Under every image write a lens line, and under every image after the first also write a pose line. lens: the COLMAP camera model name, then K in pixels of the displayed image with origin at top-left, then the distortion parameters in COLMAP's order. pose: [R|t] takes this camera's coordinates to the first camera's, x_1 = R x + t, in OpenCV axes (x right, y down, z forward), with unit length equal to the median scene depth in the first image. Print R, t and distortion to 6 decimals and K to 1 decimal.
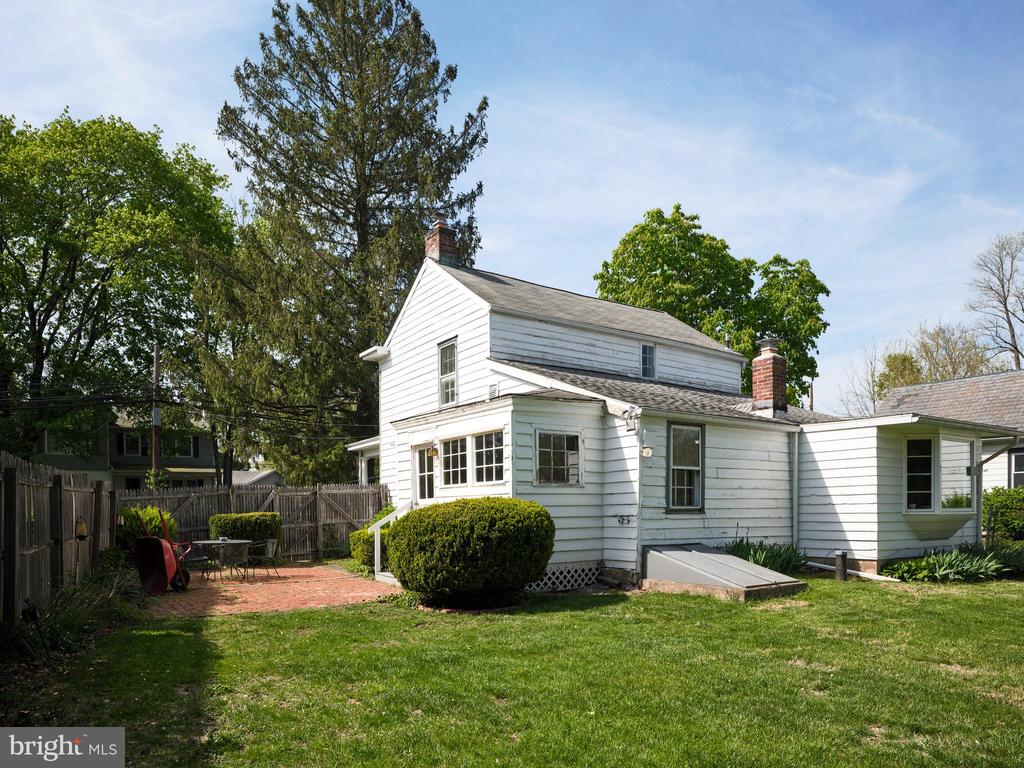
lens RADIAL K [[670.3, 0, 510.5], [0, 670.3, 438.2], [0, 0, 1]] dist [0.032566, -0.075131]
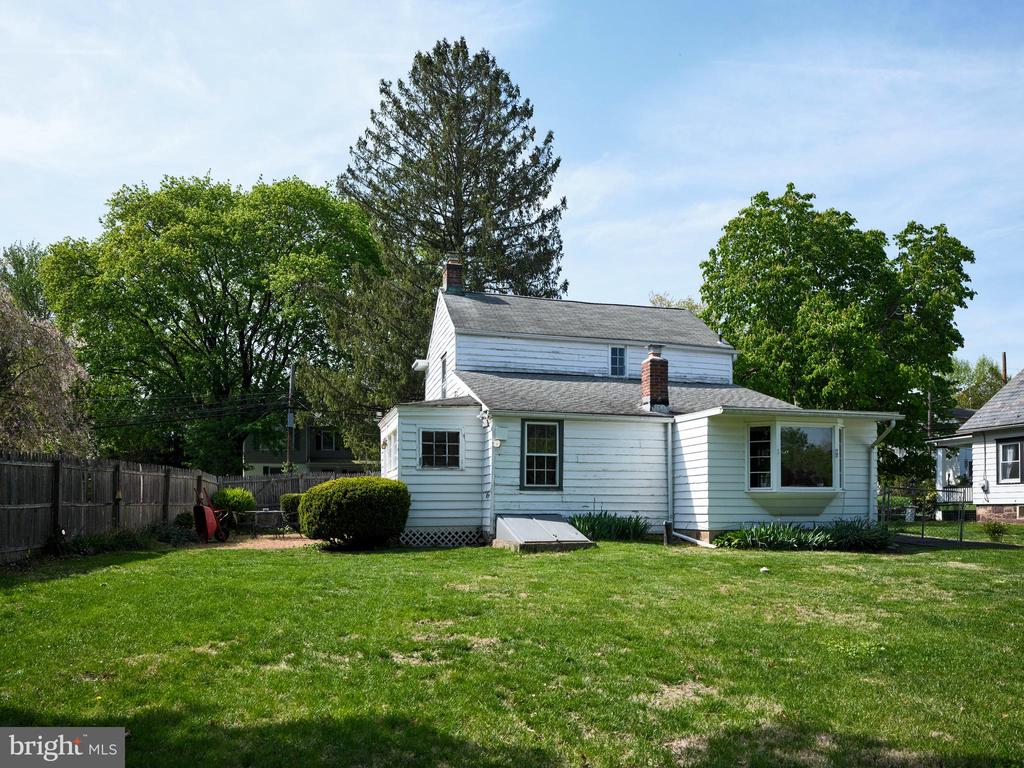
lens RADIAL K [[699.3, 0, 512.0], [0, 699.3, 384.0], [0, 0, 1]] dist [-0.026478, -0.001522]
pose [[0.948146, -0.046414, -0.314427, 0.564691], [0.027164, 0.997494, -0.065330, -0.004253], [0.316671, 0.053402, 0.947031, -0.259821]]
